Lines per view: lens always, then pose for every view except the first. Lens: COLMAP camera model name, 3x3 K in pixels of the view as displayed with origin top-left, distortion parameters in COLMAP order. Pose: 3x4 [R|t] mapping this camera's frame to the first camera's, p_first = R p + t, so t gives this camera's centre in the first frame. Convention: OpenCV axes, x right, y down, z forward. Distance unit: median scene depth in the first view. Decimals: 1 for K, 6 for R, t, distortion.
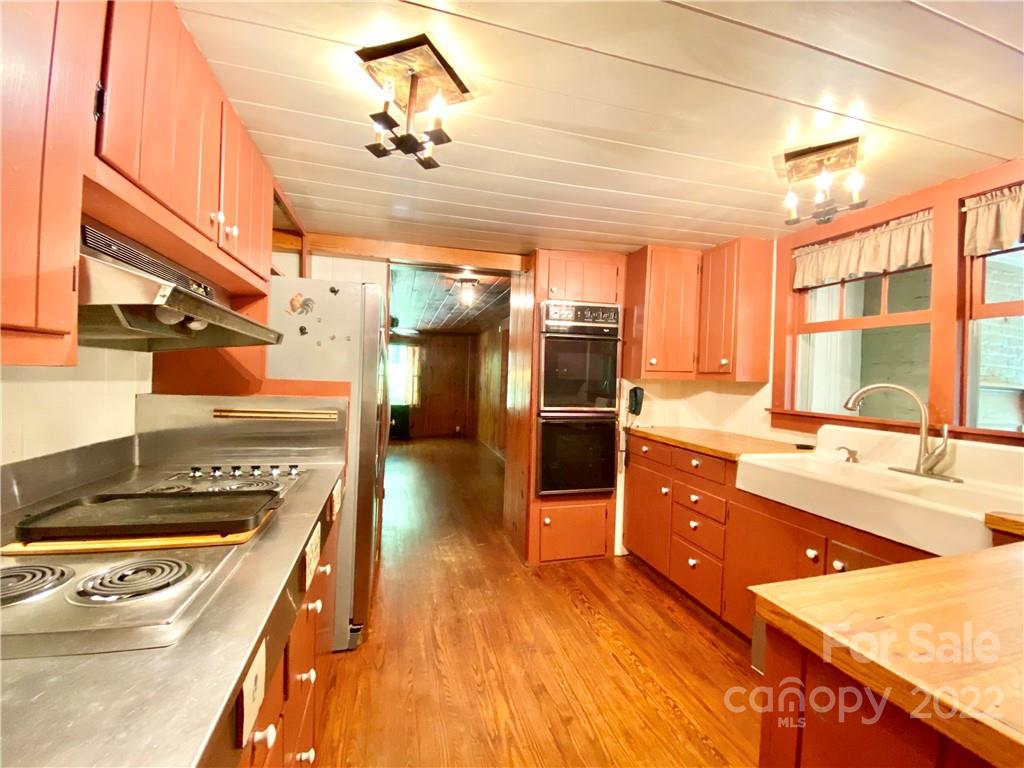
lens RADIAL K [[422.0, 0, 513.1], [0, 422.0, 381.3], [0, 0, 1]] dist [-0.000564, -0.006829]
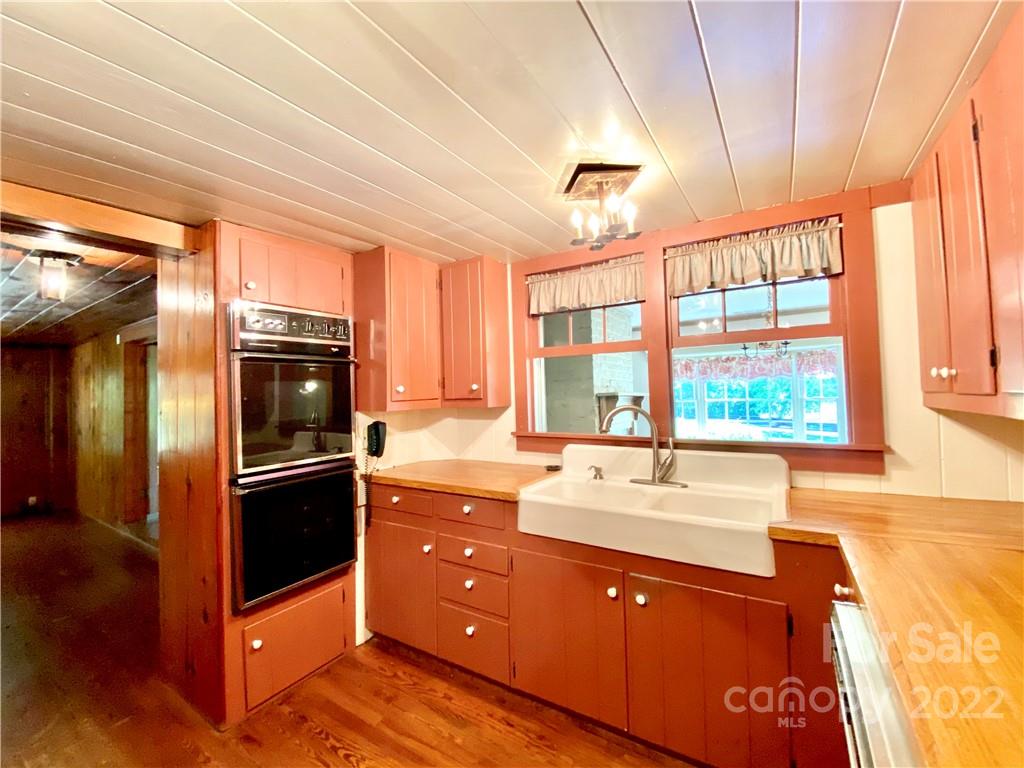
lens RADIAL K [[422.0, 0, 512.2], [0, 422.0, 381.1], [0, 0, 1]] dist [-0.000564, -0.006829]
pose [[0.738779, -0.030545, 0.673255, -0.051483], [0.055280, 0.998353, -0.015365, -0.038476], [-0.671676, 0.048569, 0.739251, 0.258844]]
